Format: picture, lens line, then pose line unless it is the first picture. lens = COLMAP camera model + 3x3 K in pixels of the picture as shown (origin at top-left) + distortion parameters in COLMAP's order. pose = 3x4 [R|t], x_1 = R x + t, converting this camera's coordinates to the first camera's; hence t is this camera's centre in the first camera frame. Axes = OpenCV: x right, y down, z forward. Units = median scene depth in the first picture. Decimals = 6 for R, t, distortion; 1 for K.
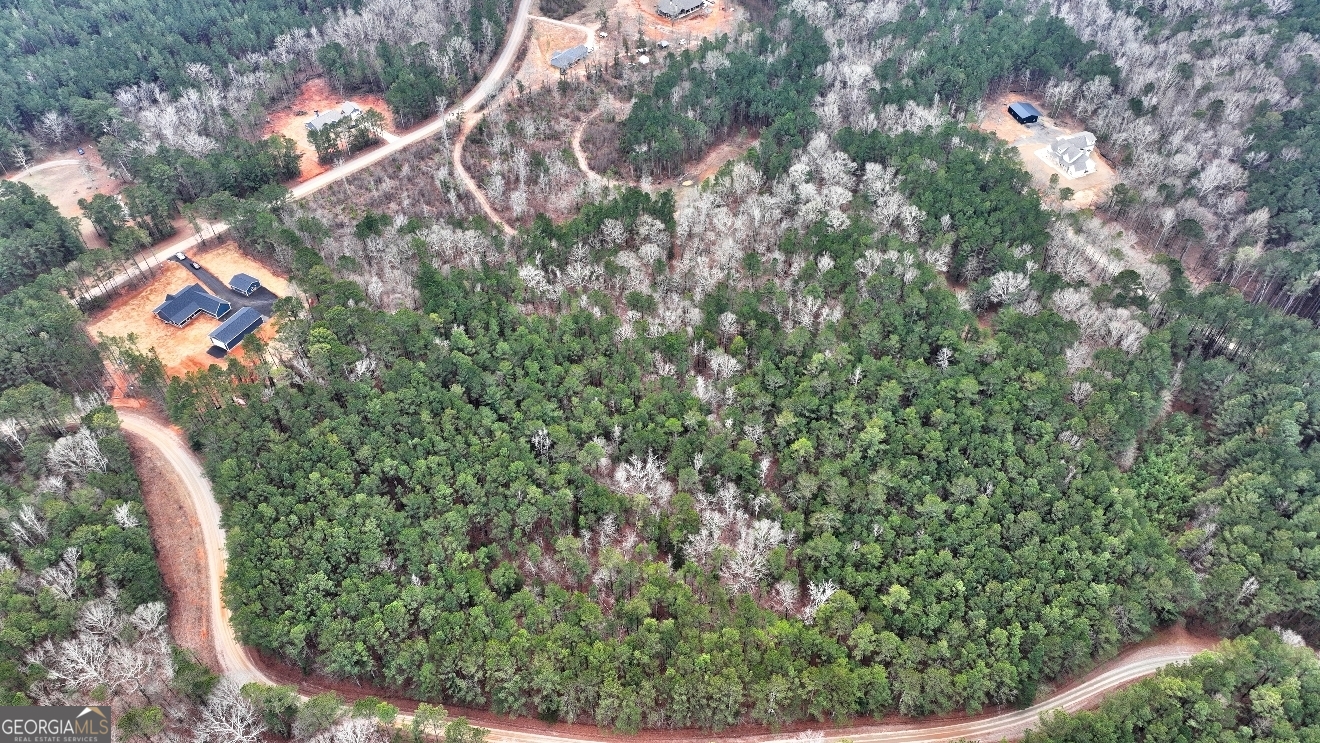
lens RADIAL K [[913.3, 0, 660.8], [0, 913.3, 384.8], [0, 0, 1]] dist [0.004399, 0.004995]
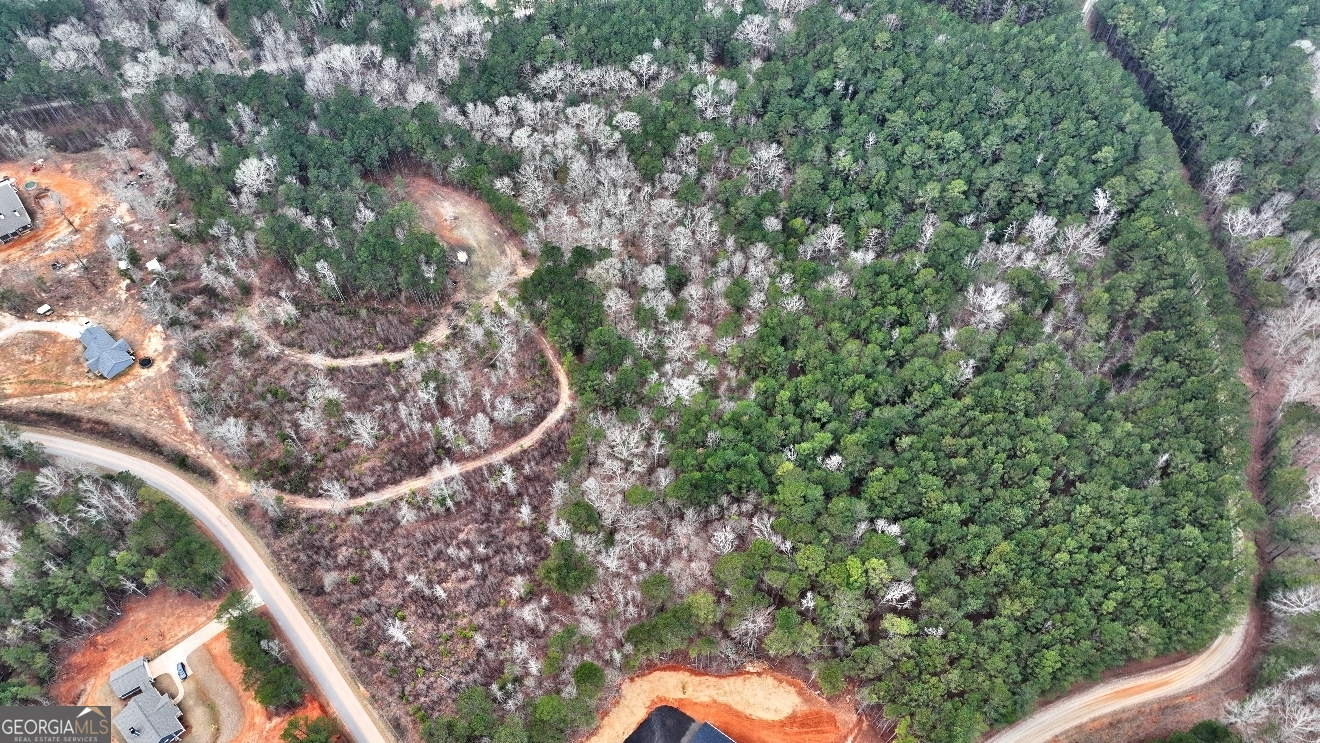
lens RADIAL K [[928.5, 0, 660.0], [0, 928.5, 371.5], [0, 0, 1]] dist [0.005959, 0.003358]
pose [[0.114791, -0.823787, 0.555156, -0.590807], [0.718756, 0.454640, 0.526015, -0.576739], [-0.685720, 0.338640, 0.644291, 0.452991]]
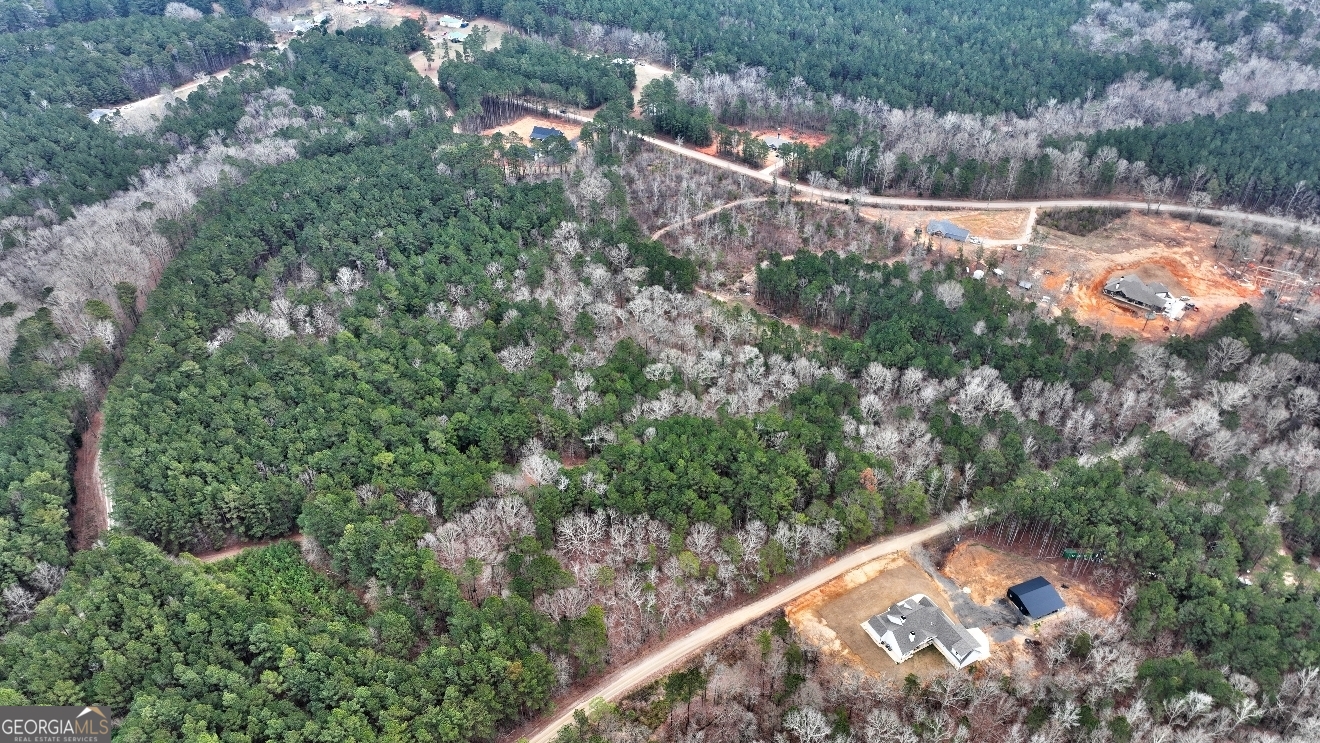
lens RADIAL K [[928.5, 0, 660.0], [0, 928.5, 371.5], [0, 0, 1]] dist [0.005959, 0.003358]
pose [[0.100296, 0.605698, -0.789348, 1.019428], [-0.722398, 0.589864, 0.360836, -0.563126], [0.684165, 0.534033, 0.496716, 0.533558]]
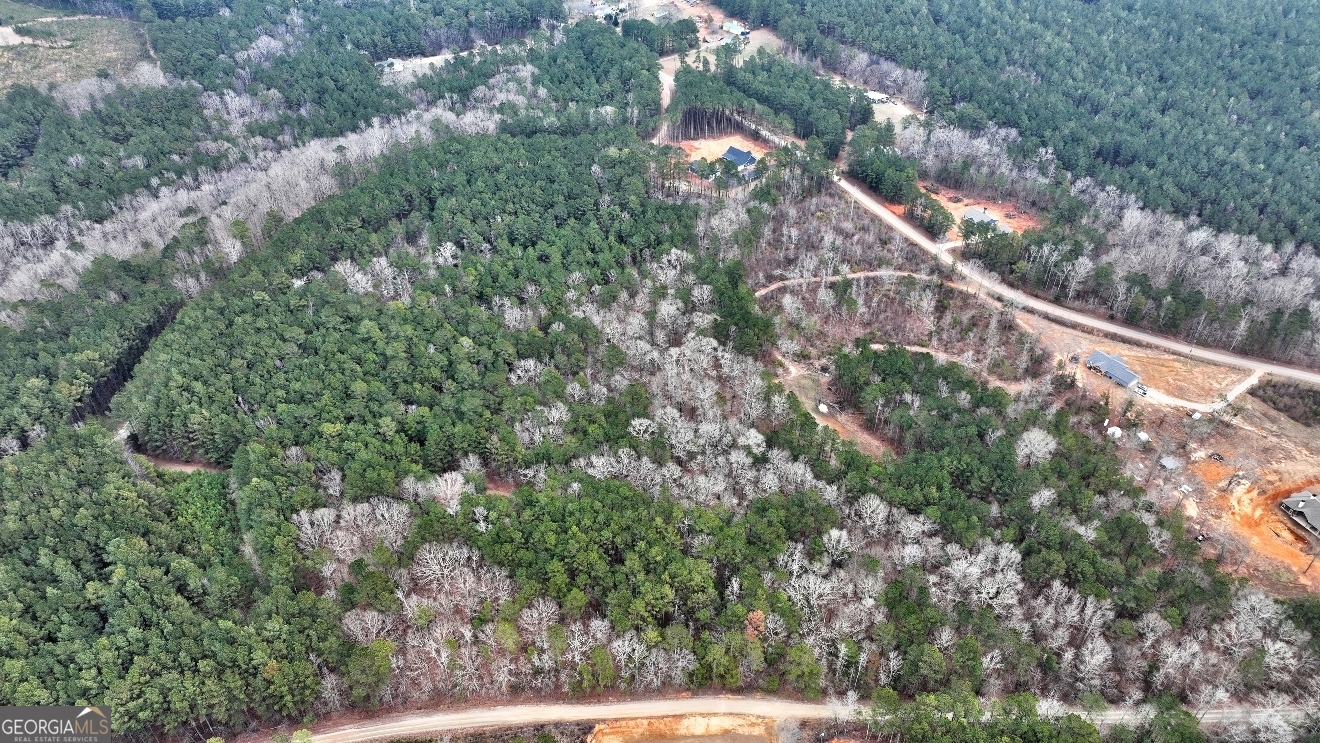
lens RADIAL K [[913.3, 0, 660.8], [0, 913.3, 384.8], [0, 0, 1]] dist [0.004399, 0.004995]
pose [[-0.369896, 0.575682, -0.729223, 0.859880], [-0.674003, 0.373942, 0.637093, -0.820057], [0.639450, 0.727157, 0.249692, 0.789465]]
